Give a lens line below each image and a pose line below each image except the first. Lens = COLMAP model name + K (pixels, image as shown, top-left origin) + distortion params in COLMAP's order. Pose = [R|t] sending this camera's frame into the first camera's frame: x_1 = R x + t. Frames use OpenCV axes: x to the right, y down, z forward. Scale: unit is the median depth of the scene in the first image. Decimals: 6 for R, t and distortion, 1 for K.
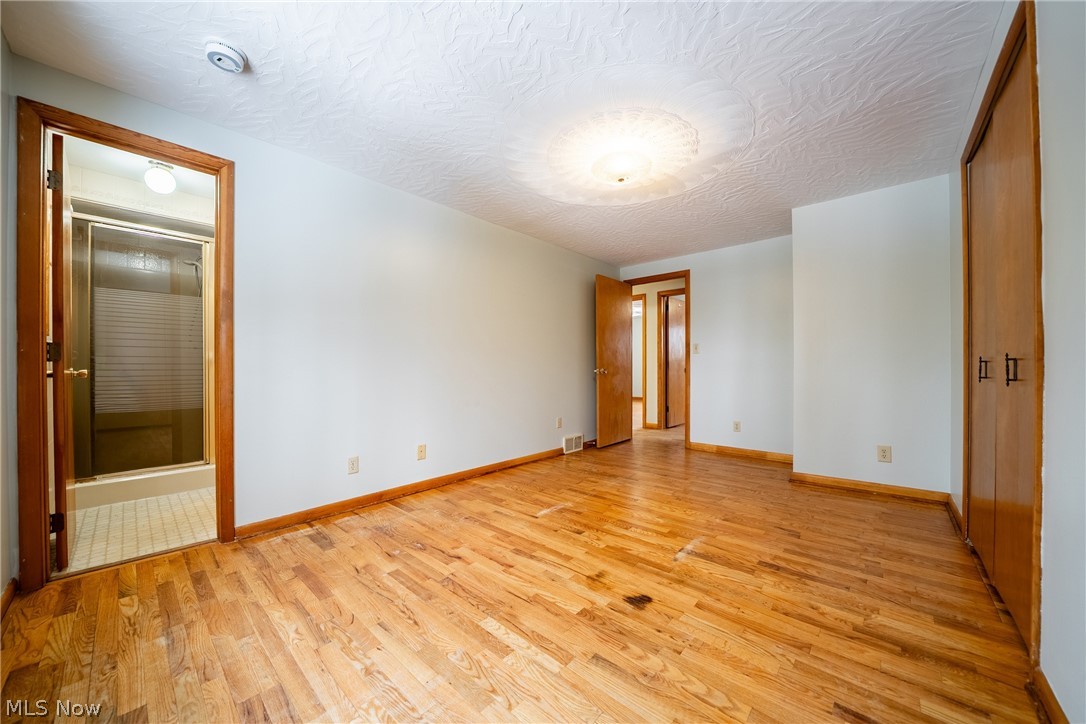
lens RADIAL K [[380.3, 0, 544.5], [0, 380.3, 366.5], [0, 0, 1]] dist [0.000098, 0.000080]
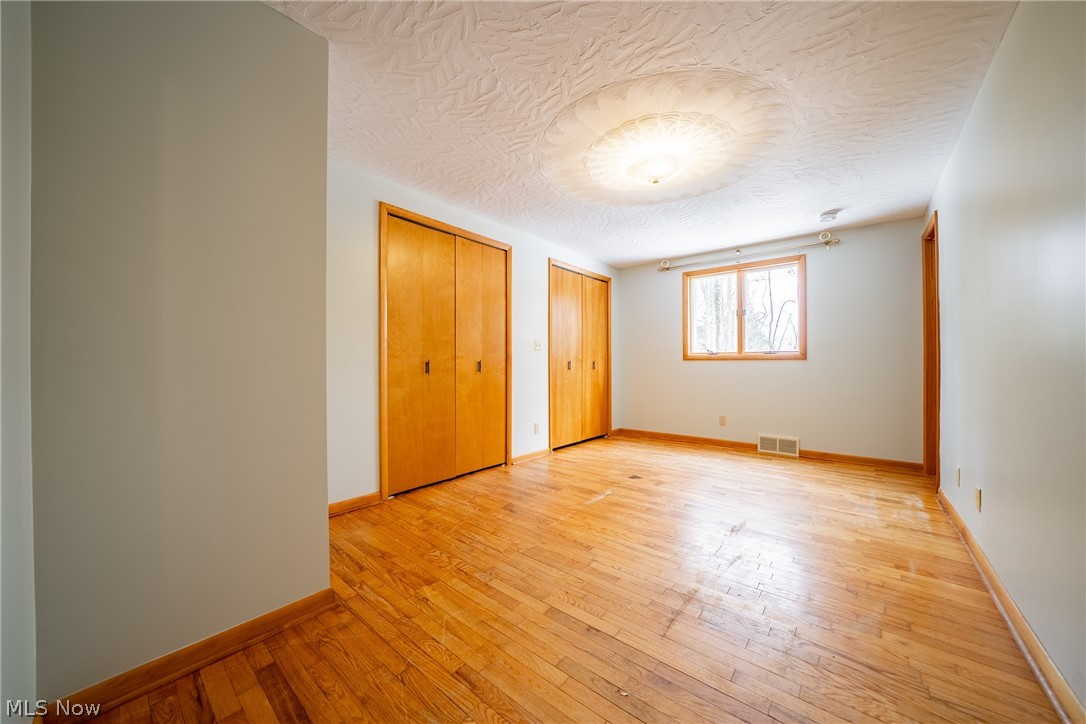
lens RADIAL K [[380.3, 0, 540.6], [0, 380.3, 361.4], [0, 0, 1]] dist [0.000098, 0.000080]
pose [[-0.999452, -0.002014, -0.033041, 0.656486], [-0.001956, 0.999996, -0.001786, -0.010694], [0.033044, -0.001721, -0.999452, 2.406469]]
